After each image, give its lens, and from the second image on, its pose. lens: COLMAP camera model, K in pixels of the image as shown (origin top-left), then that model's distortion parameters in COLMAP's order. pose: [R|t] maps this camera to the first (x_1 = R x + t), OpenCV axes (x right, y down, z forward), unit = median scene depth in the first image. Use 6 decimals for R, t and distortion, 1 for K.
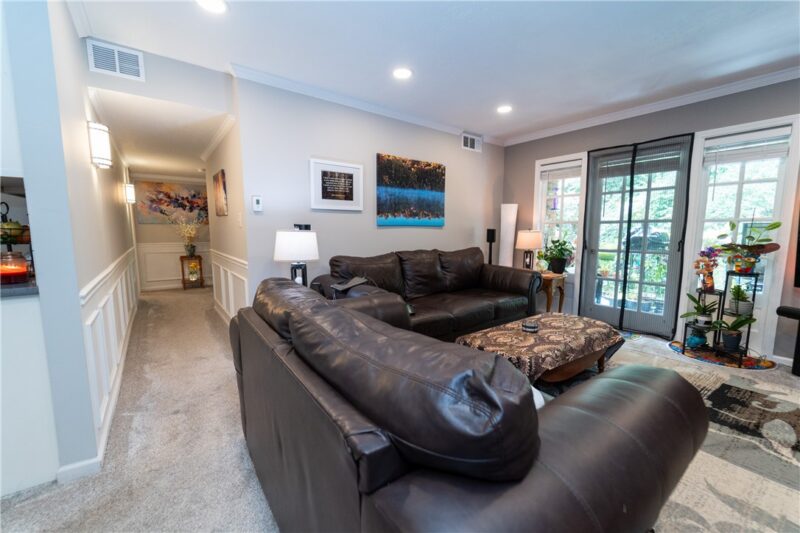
lens RADIAL K [[322.8, 0, 399.4], [0, 322.8, 265.2], [0, 0, 1]] dist [-0.000284, -0.000044]
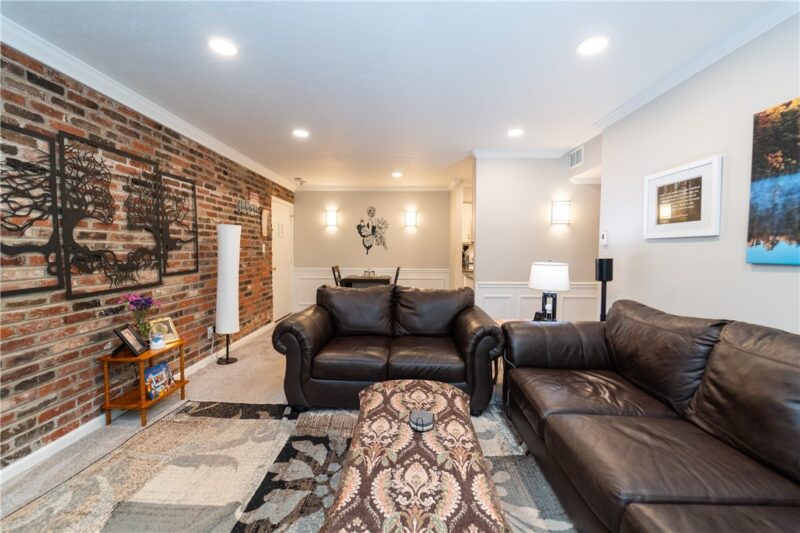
lens RADIAL K [[322.8, 0, 398.7], [0, 322.8, 265.3], [0, 0, 1]] dist [-0.000284, -0.000044]
pose [[-0.621120, 0.031081, -0.783099, 0.672524], [-0.096202, 0.988633, 0.115542, -0.134261], [0.777788, 0.147102, -0.611070, 0.949699]]
